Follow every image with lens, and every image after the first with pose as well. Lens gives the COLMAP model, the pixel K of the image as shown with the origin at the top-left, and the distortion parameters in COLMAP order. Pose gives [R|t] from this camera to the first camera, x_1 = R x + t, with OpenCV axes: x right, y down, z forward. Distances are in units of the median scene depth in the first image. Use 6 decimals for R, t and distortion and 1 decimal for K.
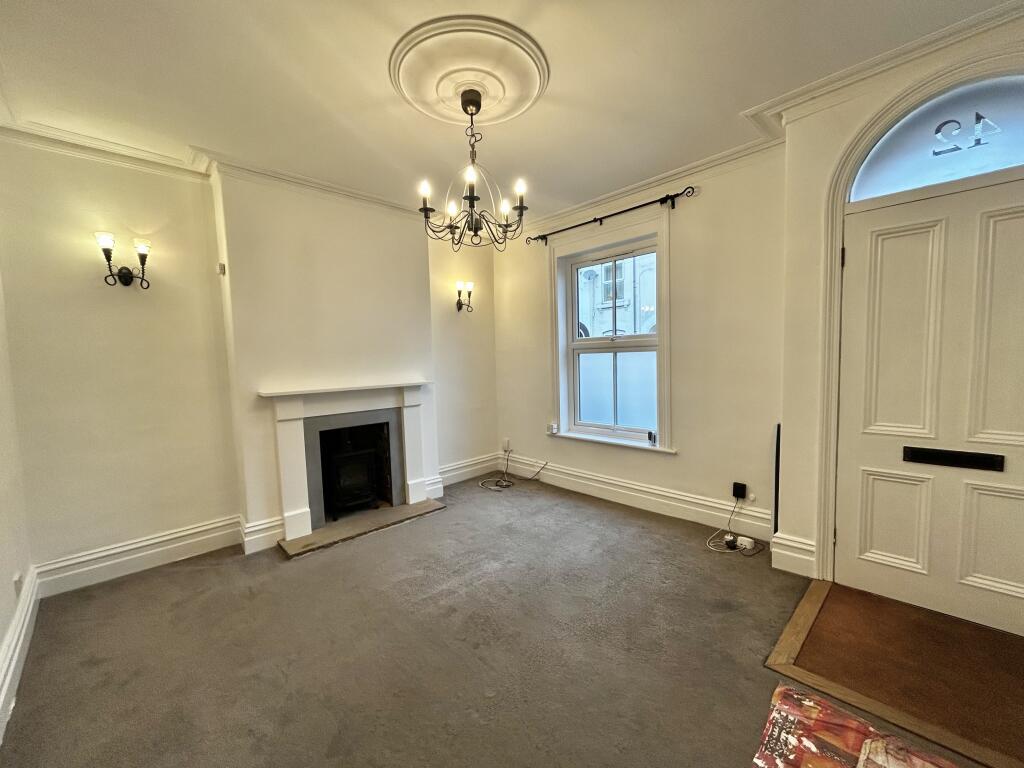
lens RADIAL K [[416.4, 0, 513.4], [0, 416.4, 386.8], [0, 0, 1]] dist [-0.002668, 0.001343]
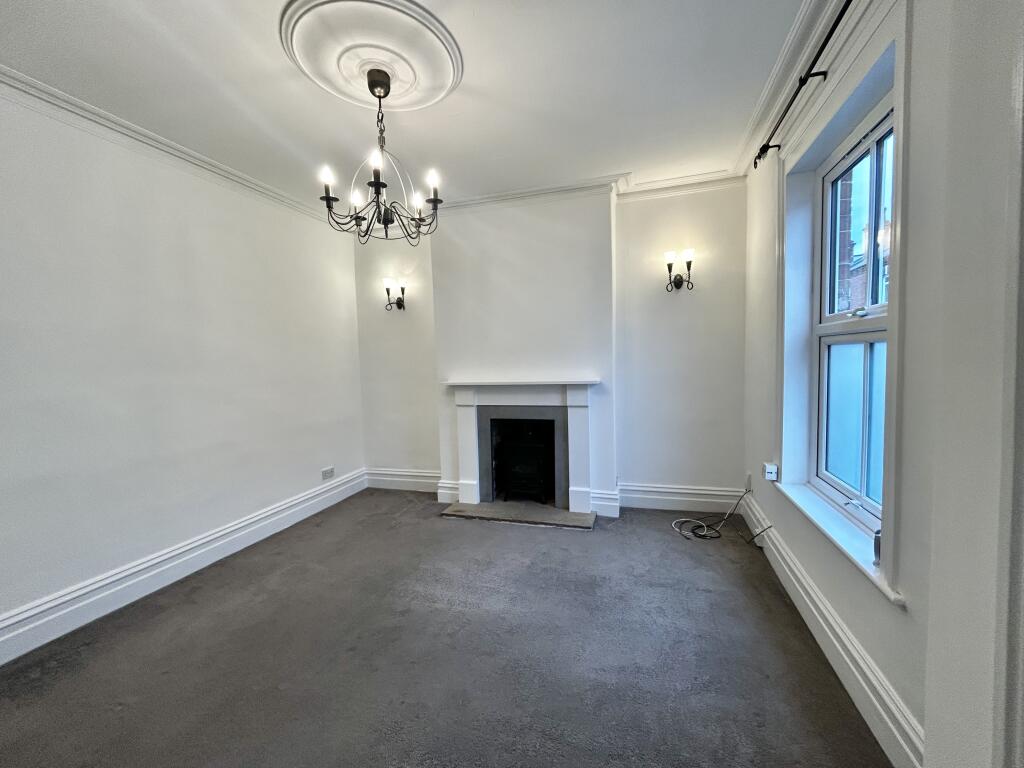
lens RADIAL K [[416.4, 0, 513.6], [0, 416.4, 386.3], [0, 0, 1]] dist [-0.002668, 0.001343]
pose [[0.478132, 0.073054, -0.875244, 0.535509], [-0.045518, 0.997257, 0.058373, -0.048819], [0.877108, 0.011929, 0.480146, 0.491351]]
